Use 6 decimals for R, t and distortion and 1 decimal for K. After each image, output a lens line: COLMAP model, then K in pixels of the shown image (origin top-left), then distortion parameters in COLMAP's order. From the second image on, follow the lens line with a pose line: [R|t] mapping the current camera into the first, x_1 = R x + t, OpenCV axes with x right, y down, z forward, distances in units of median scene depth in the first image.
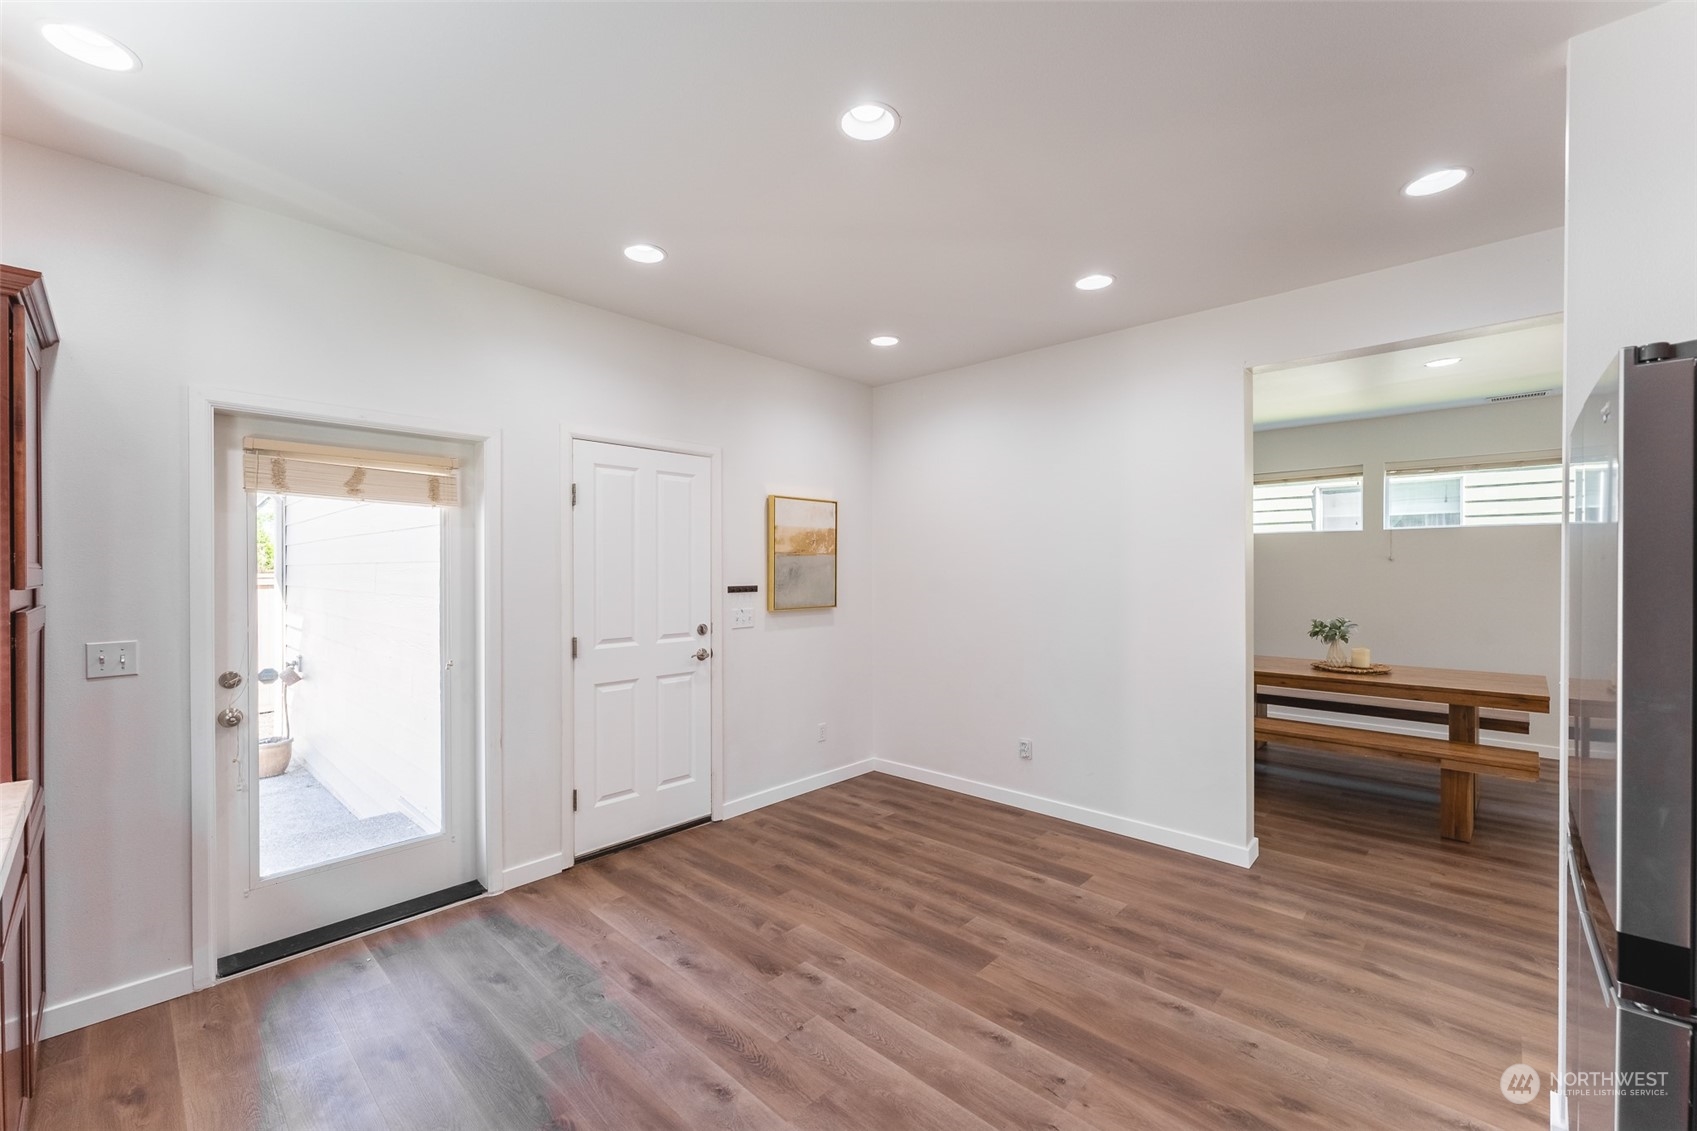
lens RADIAL K [[691.5, 0, 841.7], [0, 691.5, 564.3], [0, 0, 1]] dist [-0.001874, 0.000518]
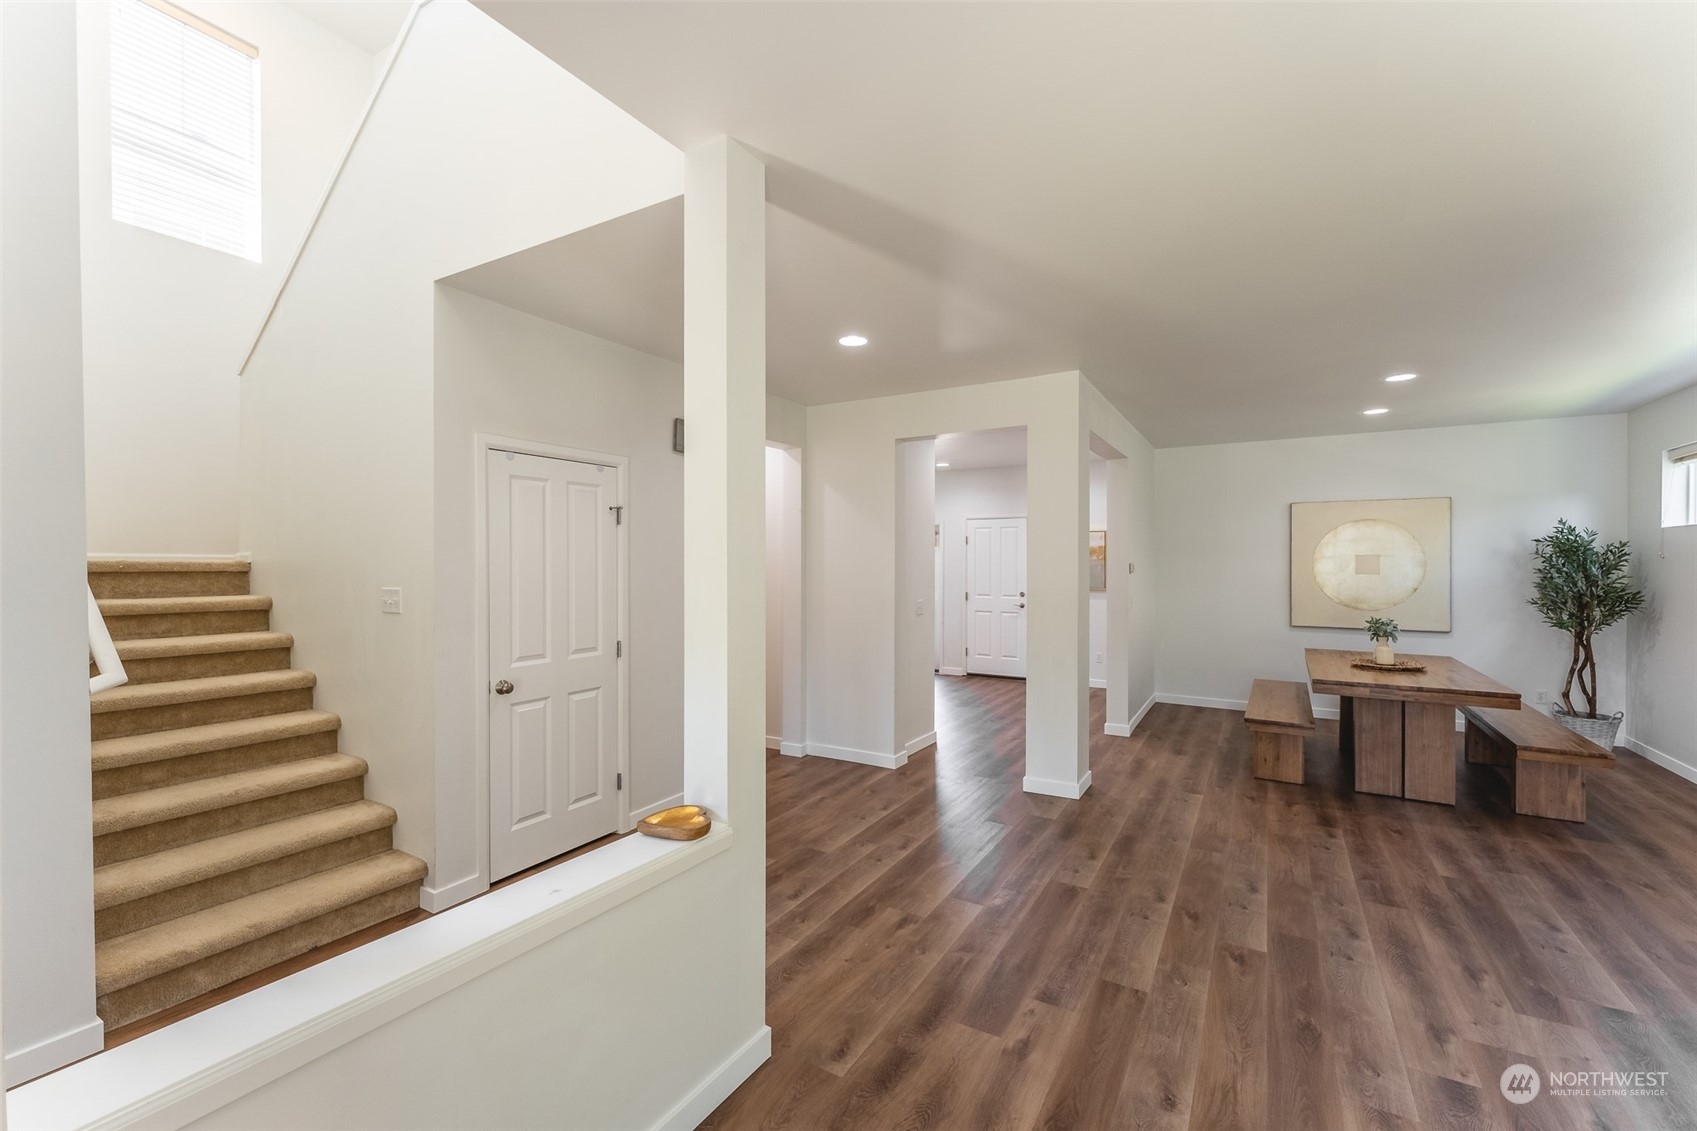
lens RADIAL K [[691.5, 0, 844.7], [0, 691.5, 565.6], [0, 0, 1]] dist [-0.001874, 0.000518]
pose [[0.212899, 0.005582, -0.977058, 2.244765], [0.004454, 0.999968, 0.006684, -0.021574], [0.977064, -0.005775, 0.212867, -0.059712]]
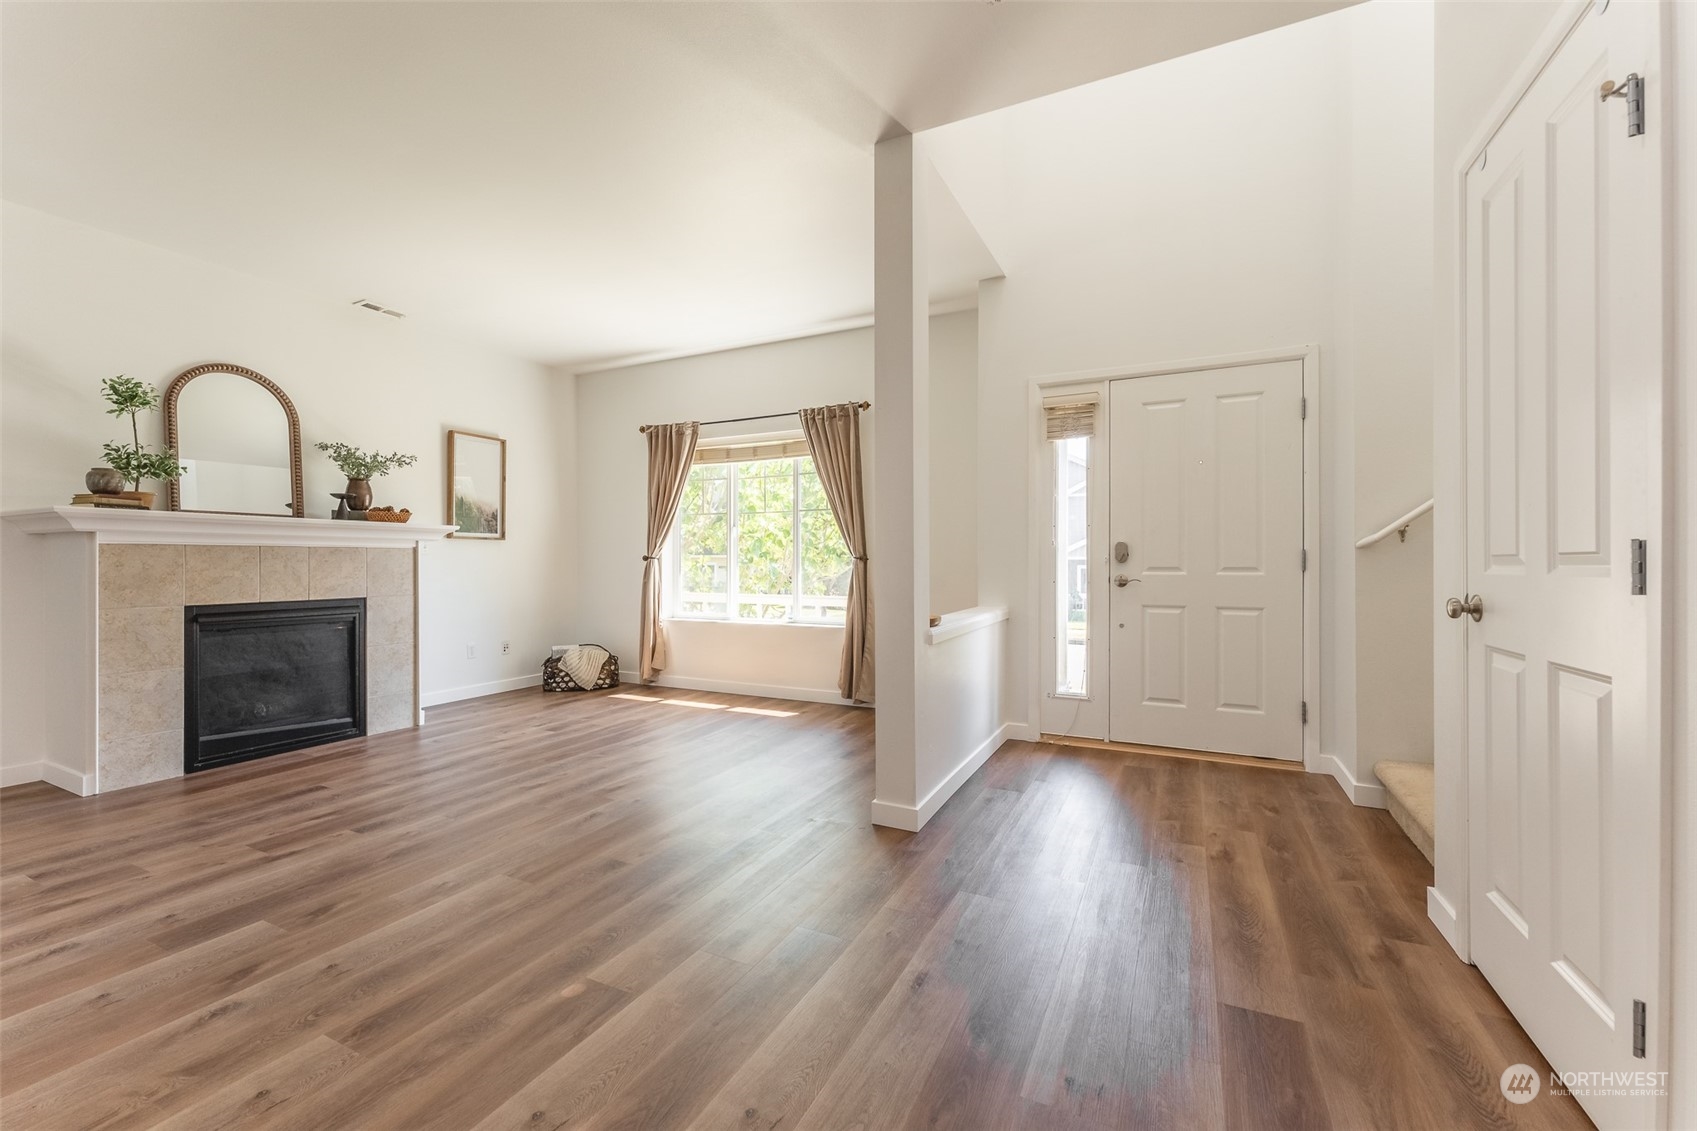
lens RADIAL K [[691.5, 0, 856.2], [0, 691.5, 565.4], [0, 0, 1]] dist [-0.001874, 0.000518]
pose [[-0.303605, -0.001228, 0.952797, 0.813965], [-0.001785, 0.999998, 0.000720, 0.124849], [-0.952796, -0.001482, -0.303606, 0.280951]]
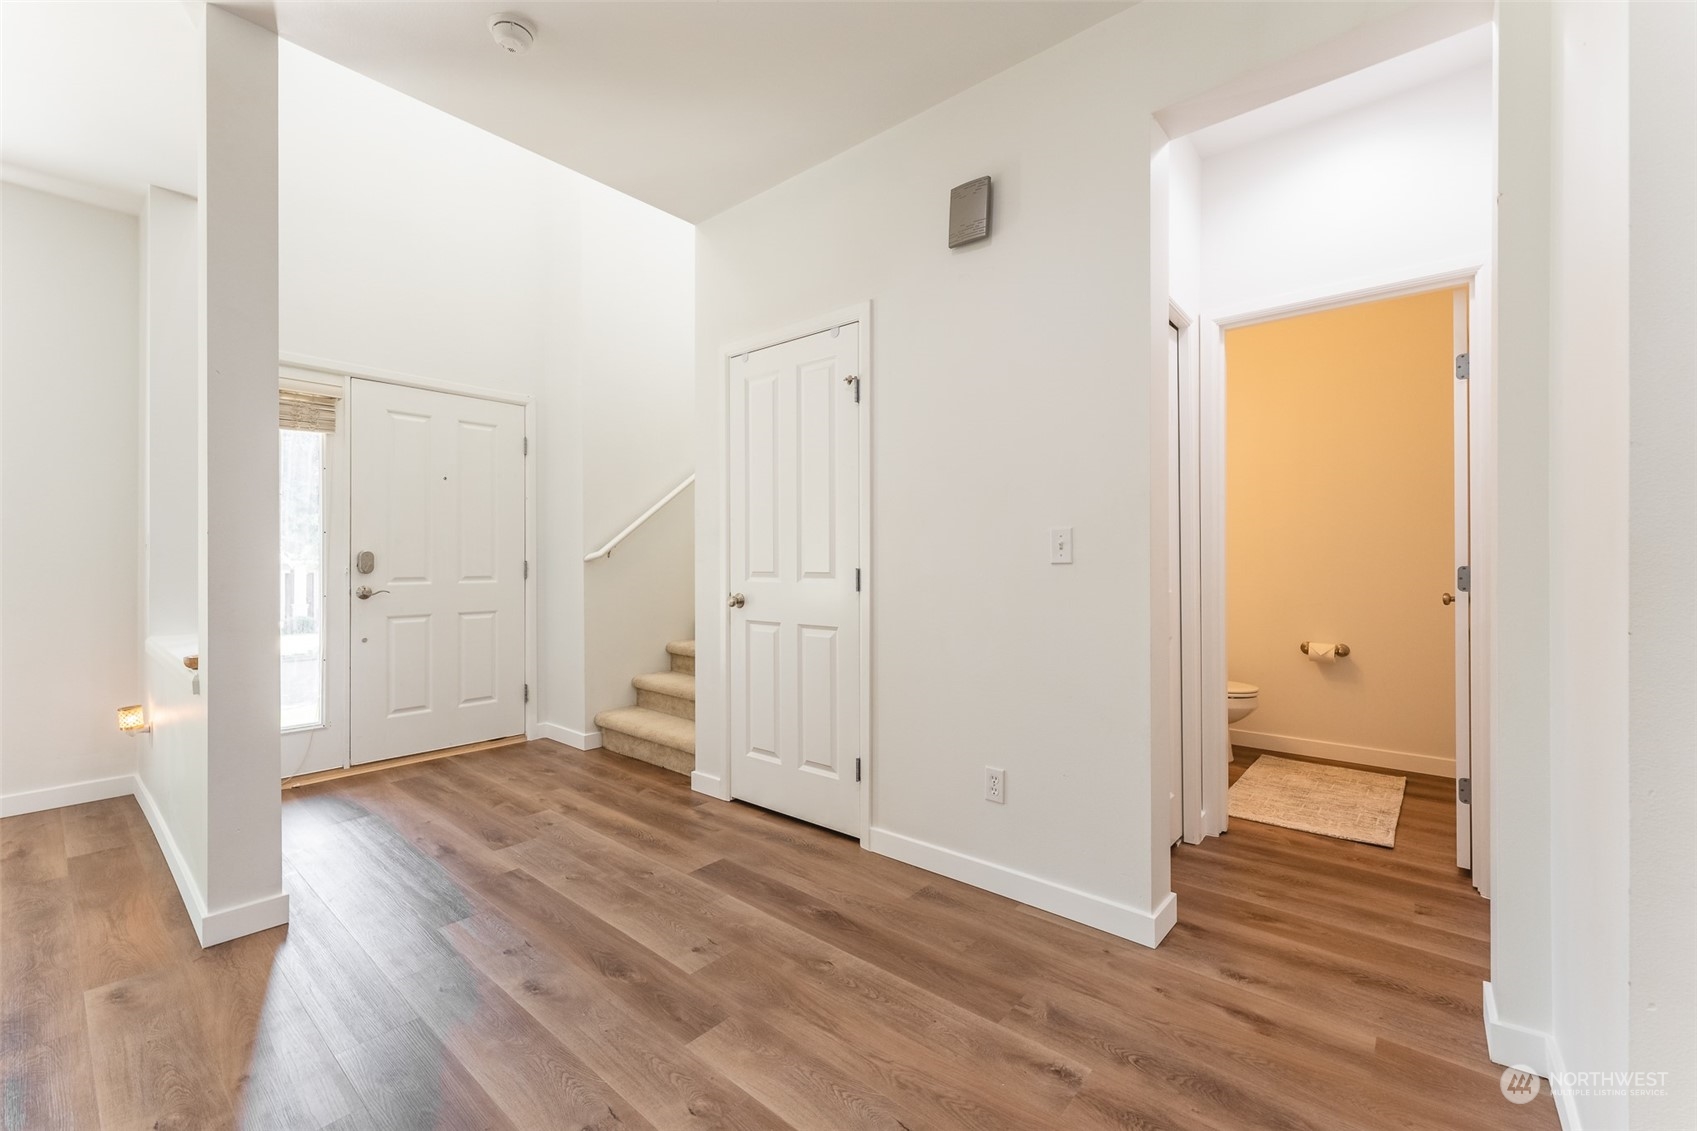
lens RADIAL K [[691.5, 0, 840.7], [0, 691.5, 565.5], [0, 0, 1]] dist [-0.001874, 0.000518]
pose [[-0.998576, 0.001747, -0.053315, 1.083809], [0.001524, 0.999990, 0.004226, 0.104275], [0.053322, 0.004139, -0.998569, 0.633716]]
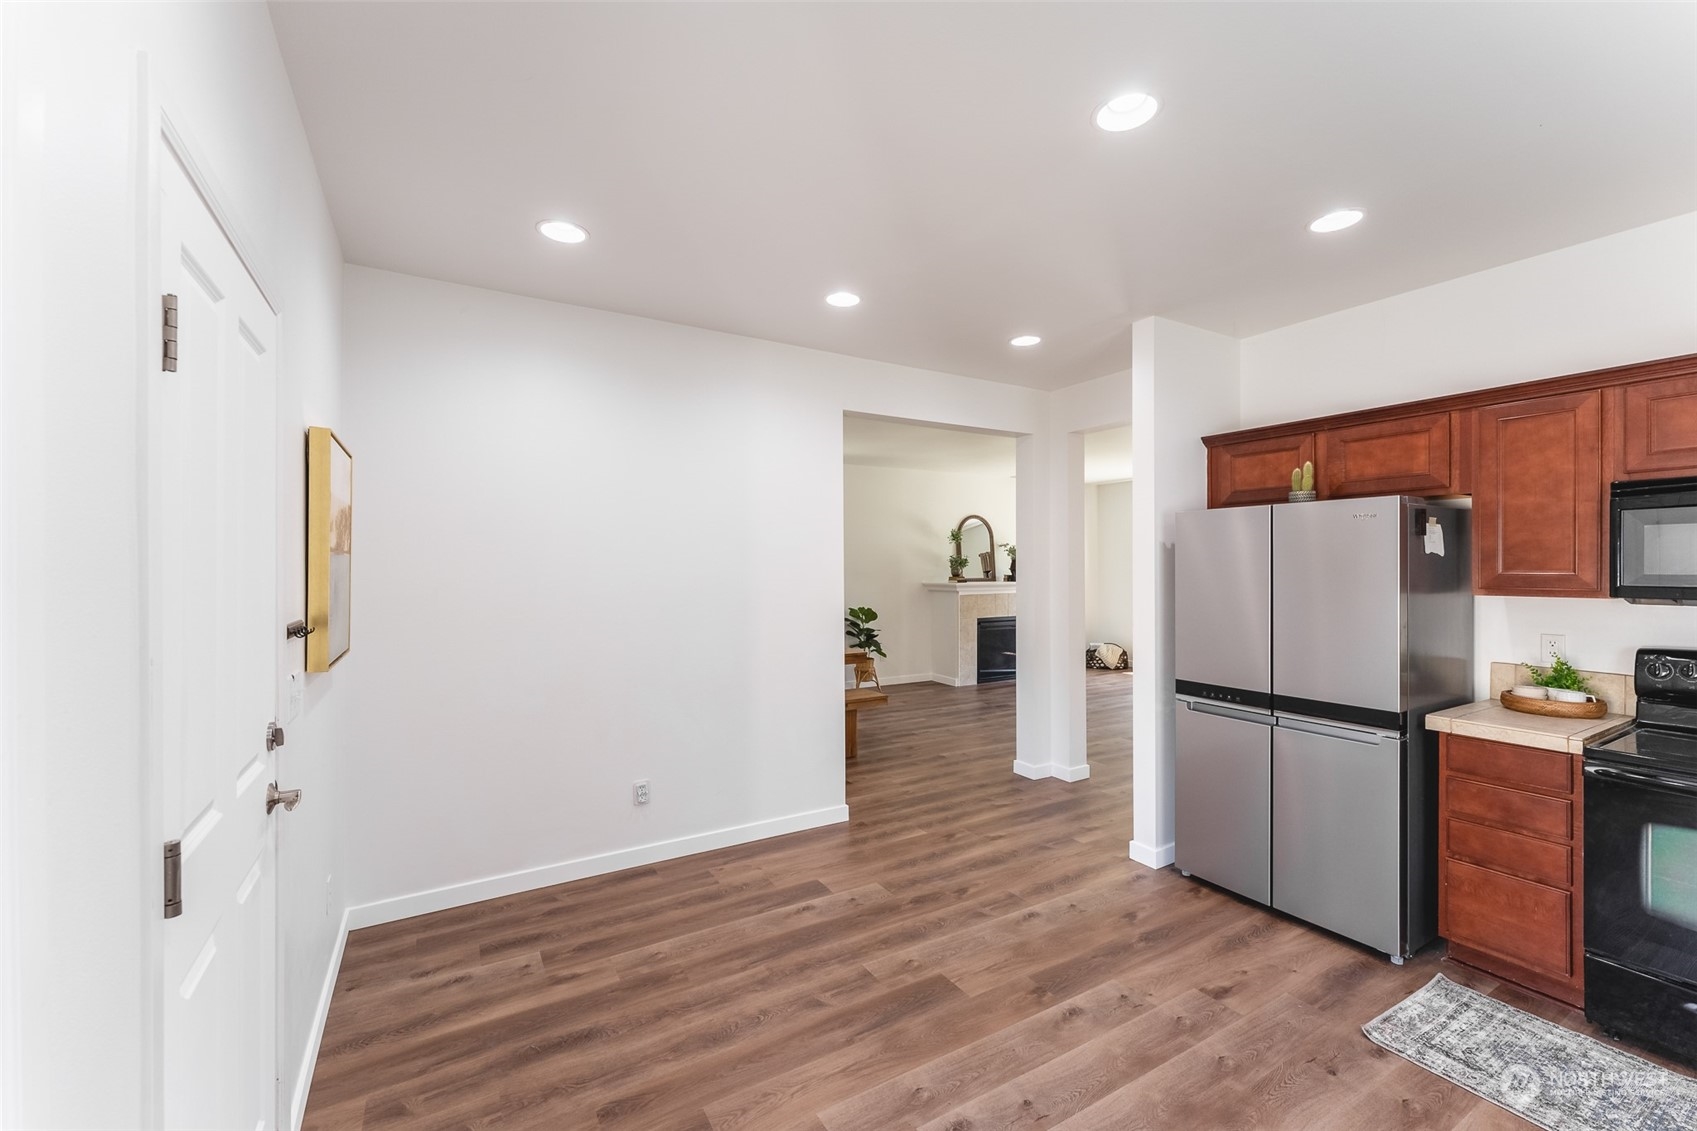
lens RADIAL K [[691.5, 0, 845.9], [0, 691.5, 561.8], [0, 0, 1]] dist [-0.001874, 0.000518]
pose [[0.275643, 0.008689, 0.961221, -0.592804], [-0.002596, 0.999962, -0.008295, -0.005720], [-0.961256, -0.000208, 0.275656, 0.674529]]
